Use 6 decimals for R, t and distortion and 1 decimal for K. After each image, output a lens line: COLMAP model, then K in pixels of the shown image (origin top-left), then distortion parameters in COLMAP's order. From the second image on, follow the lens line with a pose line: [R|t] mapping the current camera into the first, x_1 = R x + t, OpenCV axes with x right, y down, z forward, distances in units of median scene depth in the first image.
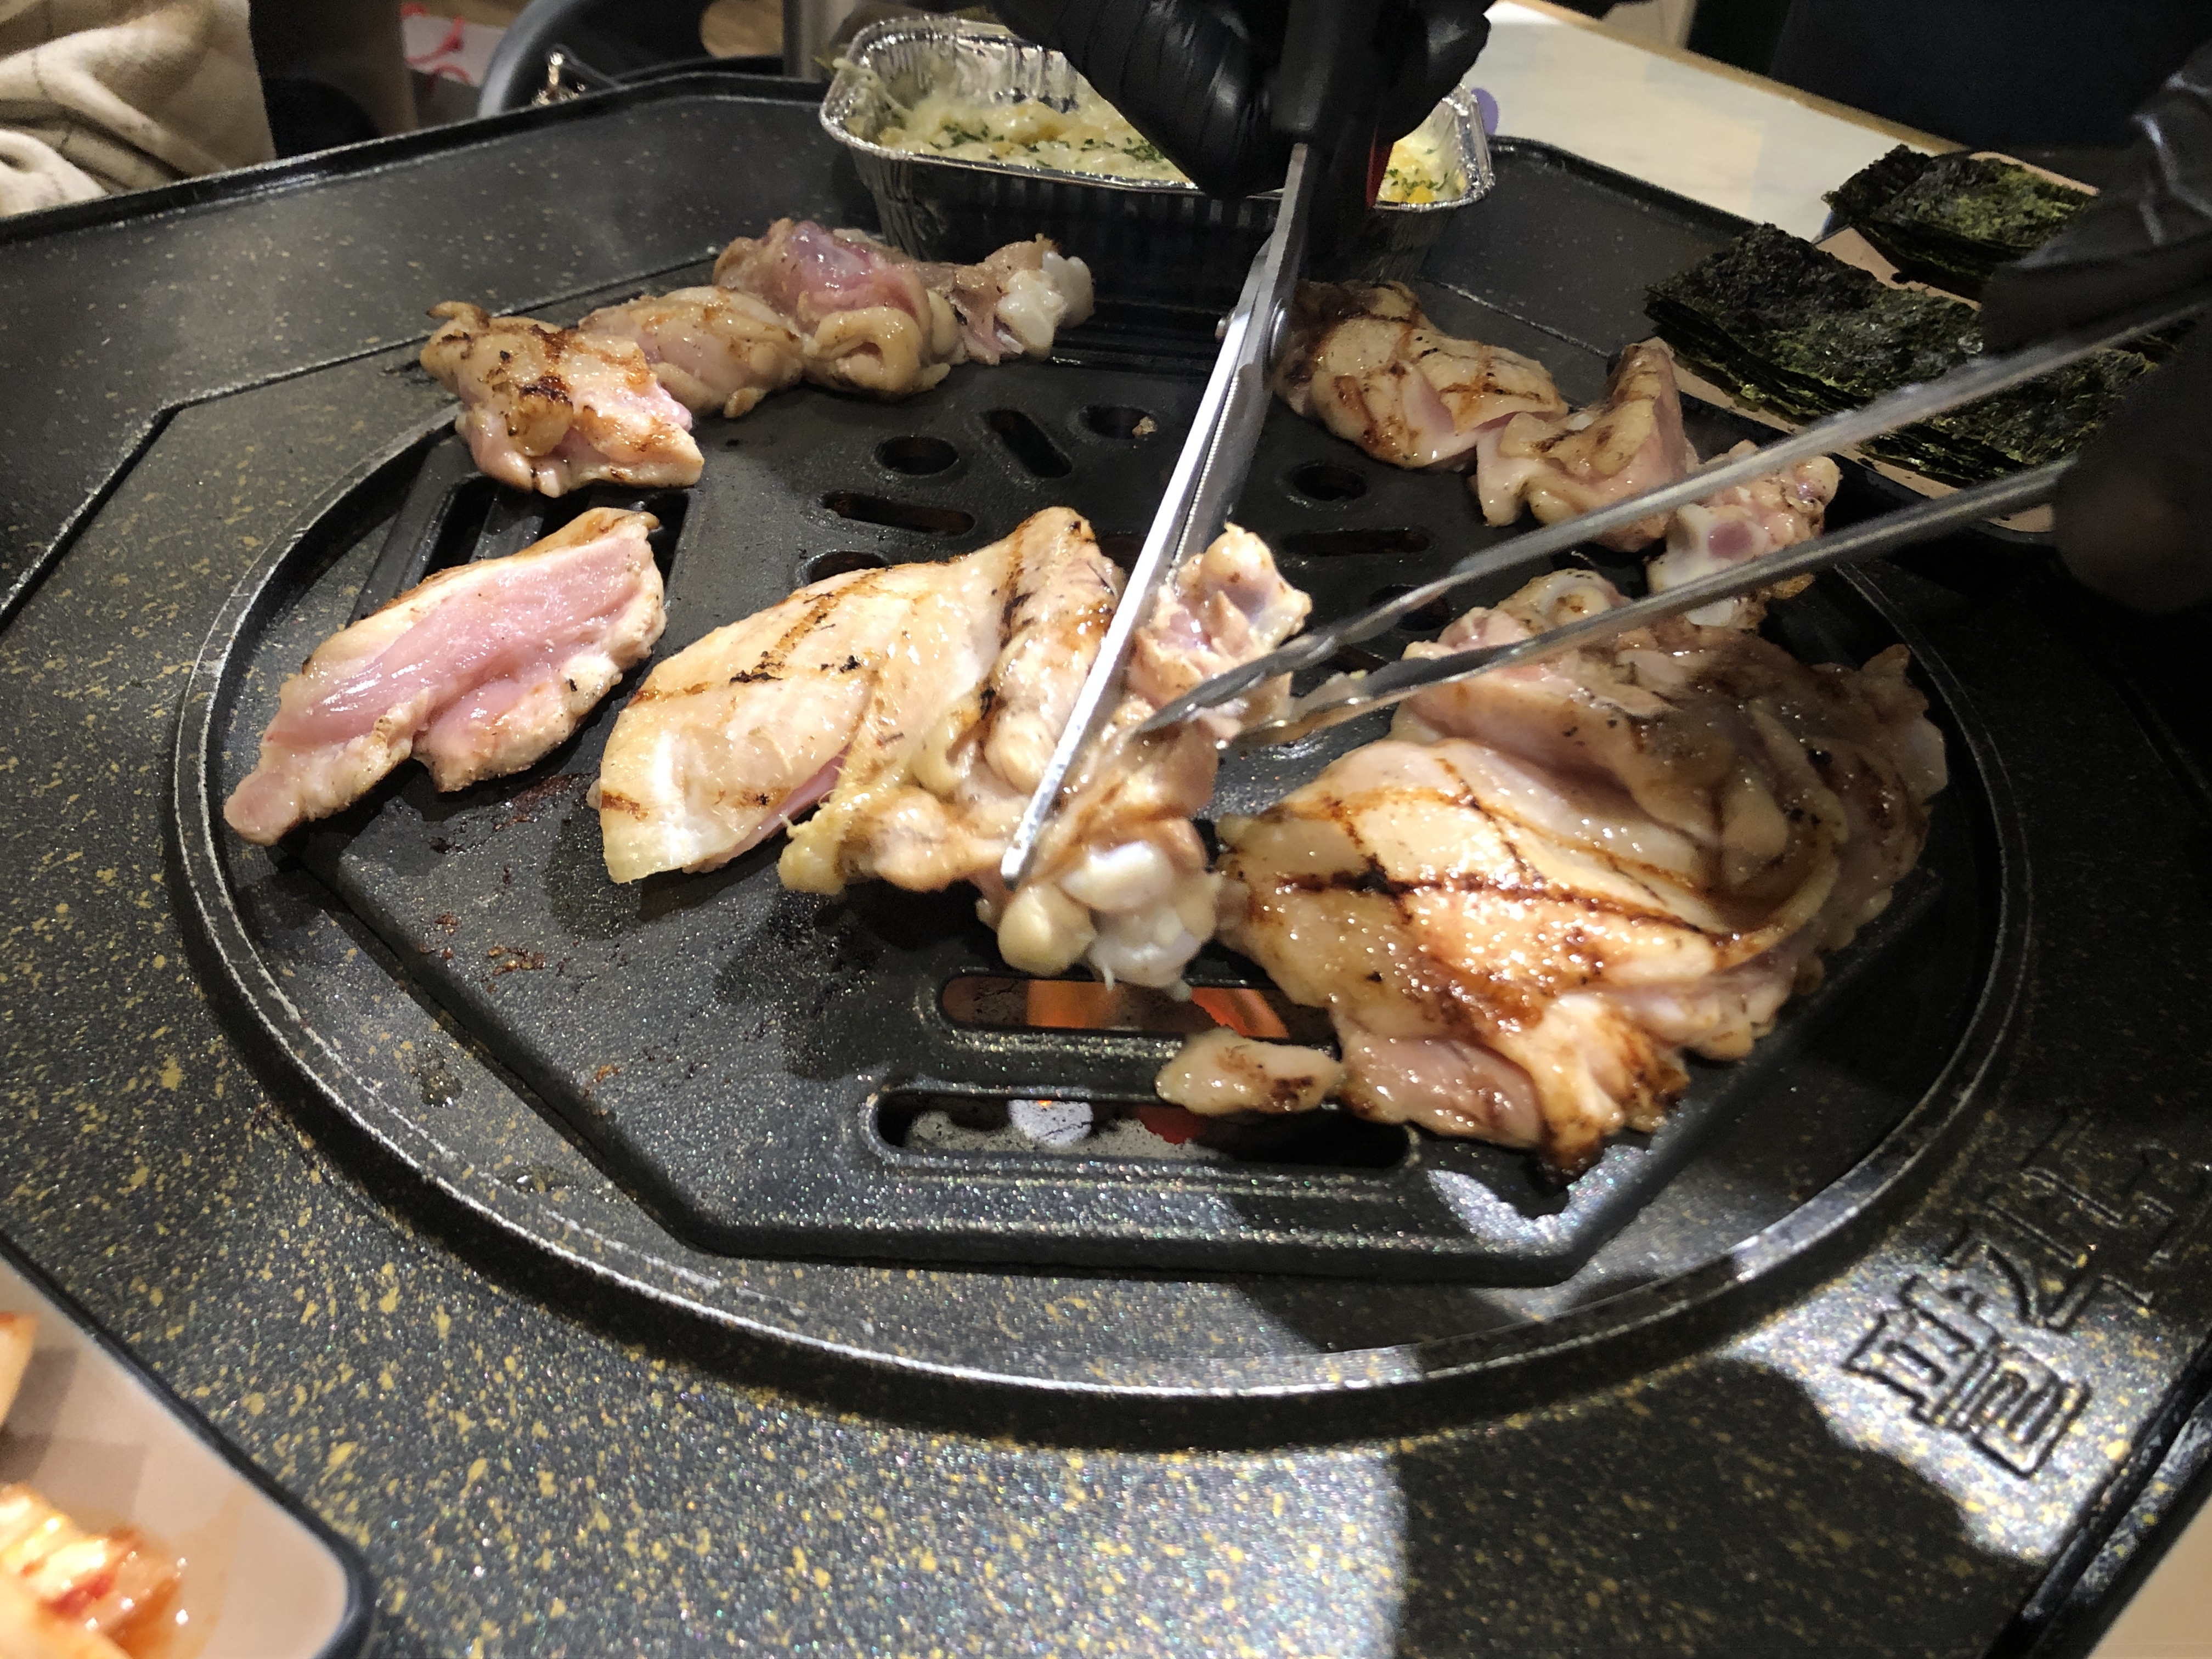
lens RADIAL K [[2007.9, 0, 1093.7], [0, 2007.9, 809.3], [0, 0, 1]] dist [-0.007710, 0.016319]
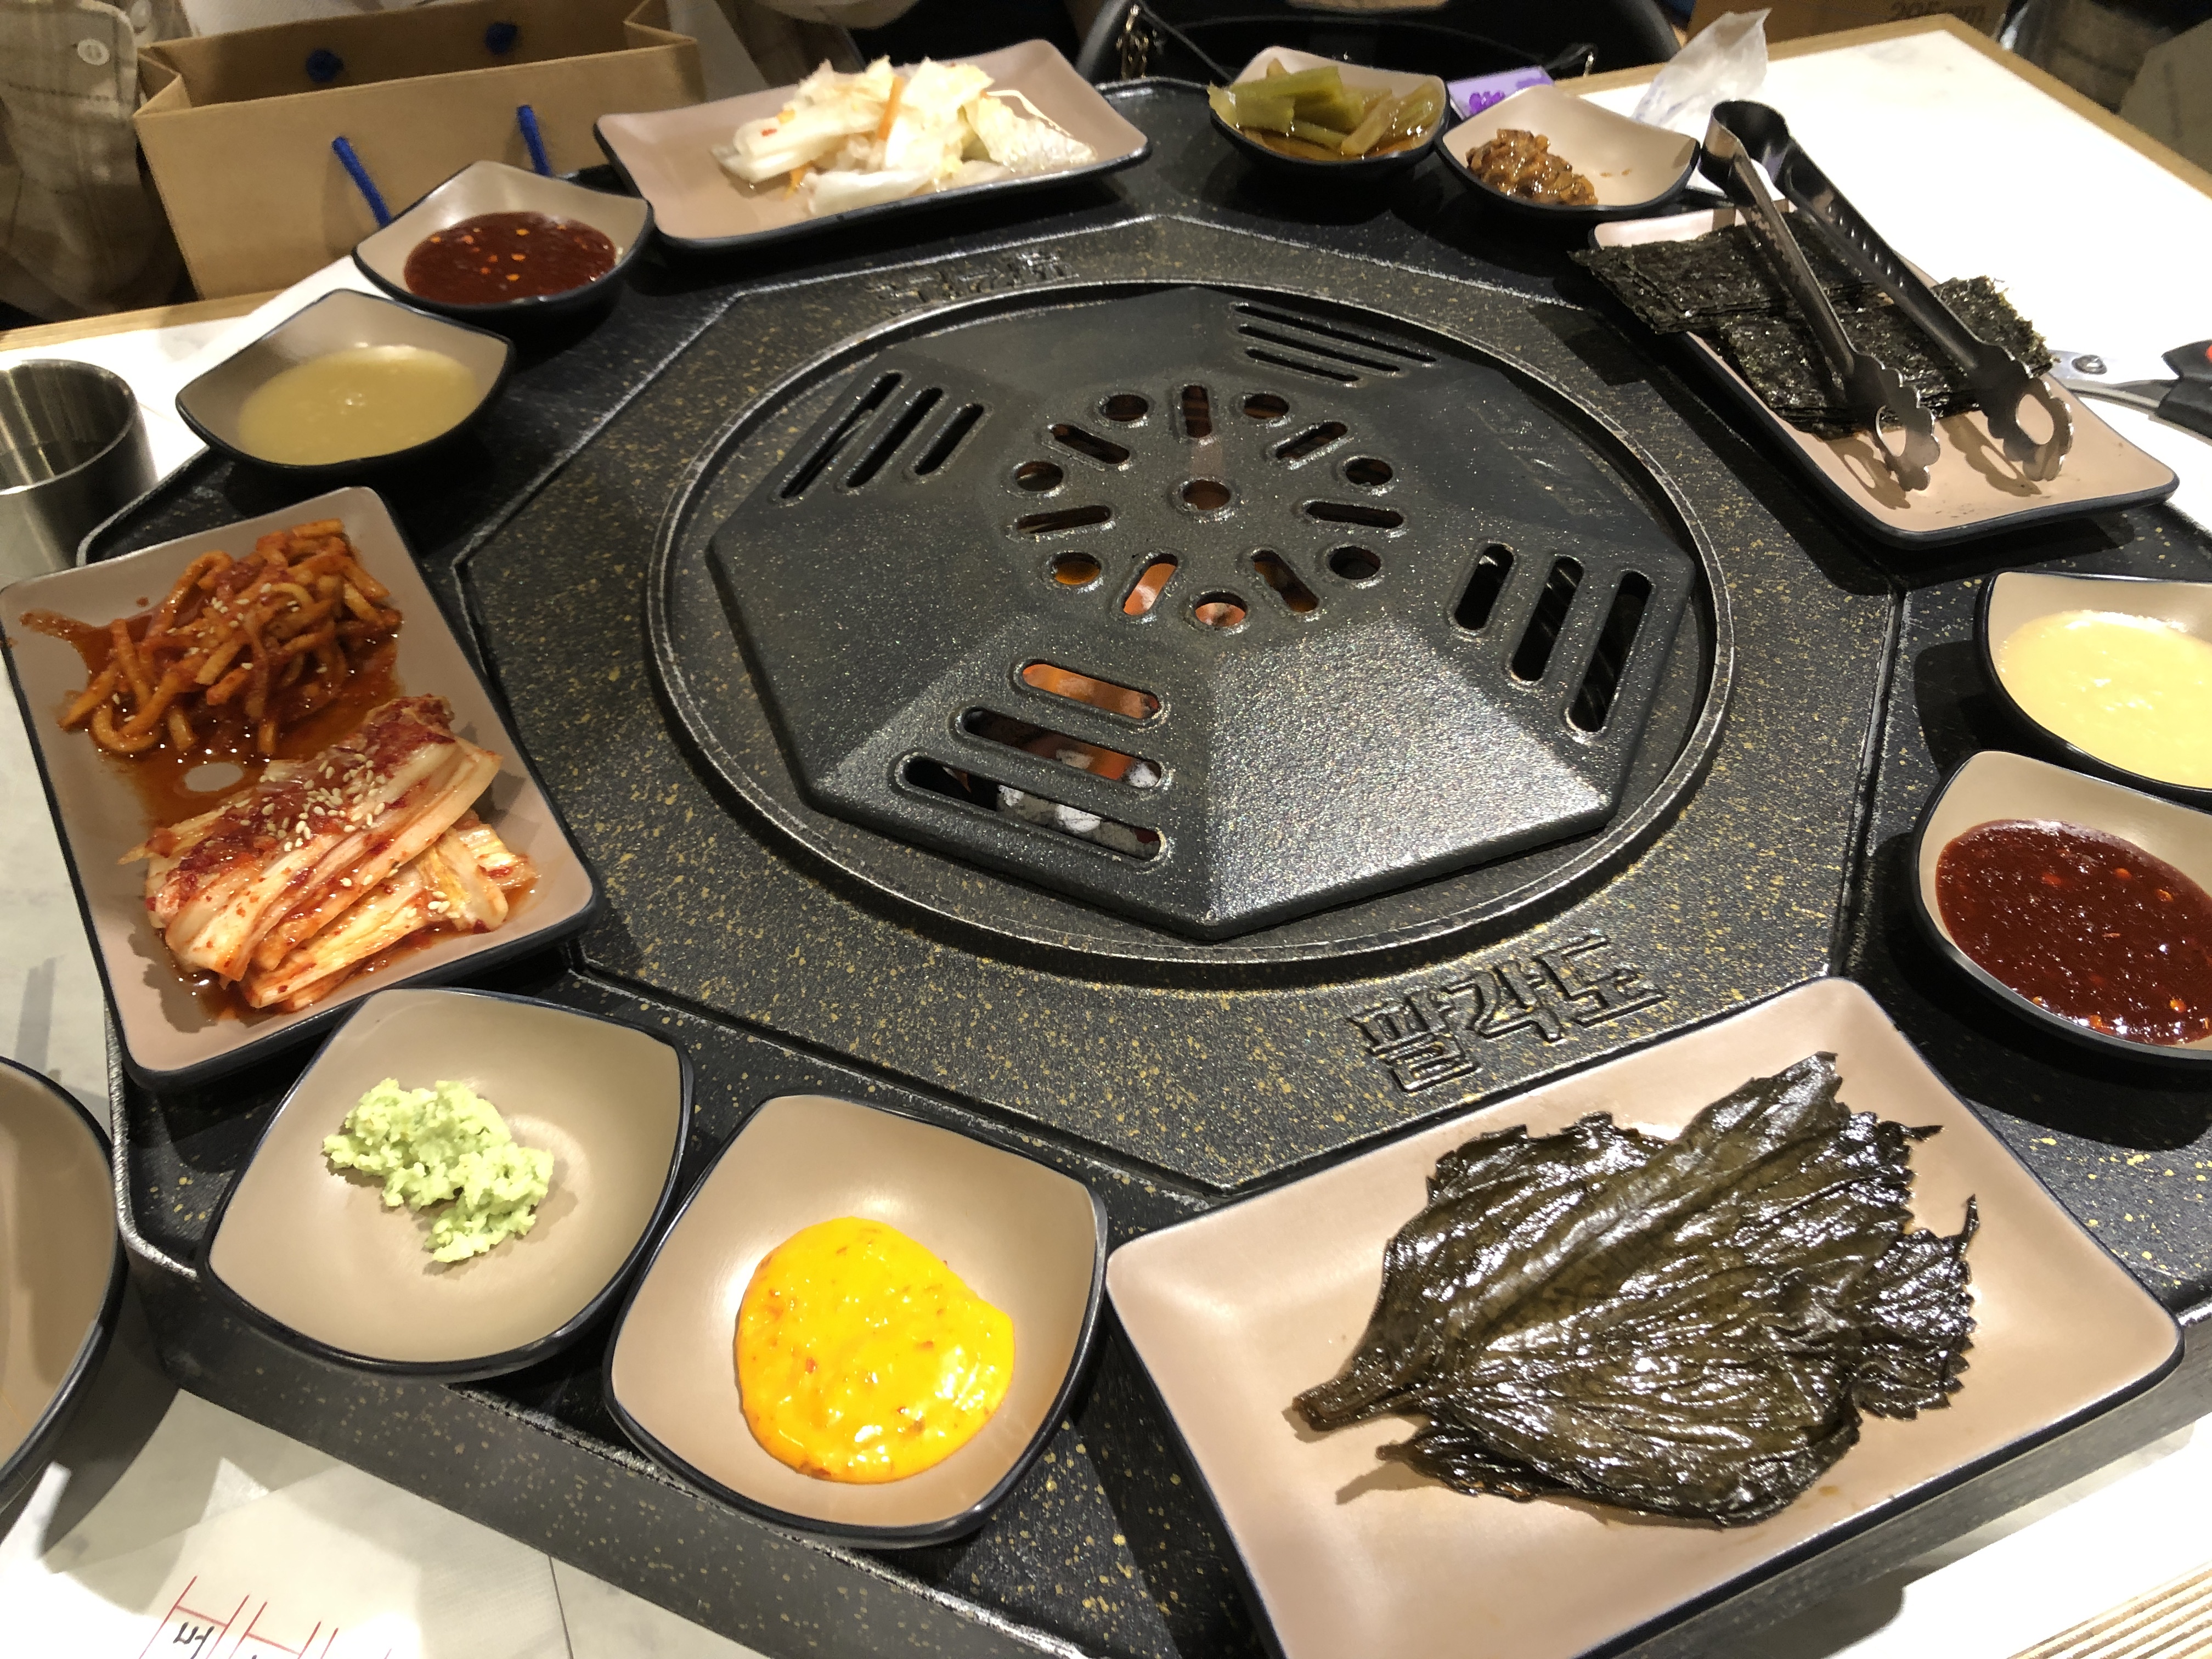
lens RADIAL K [[1815.1, 0, 1114.3], [0, 1815.1, 836.8], [0, 0, 1]] dist [0.007086, -0.010087]
pose [[0.930022, 0.235577, -0.282068, 0.616484], [-0.197072, 0.967527, 0.158283, -0.107400], [0.310197, -0.091619, 0.946247, -0.645650]]
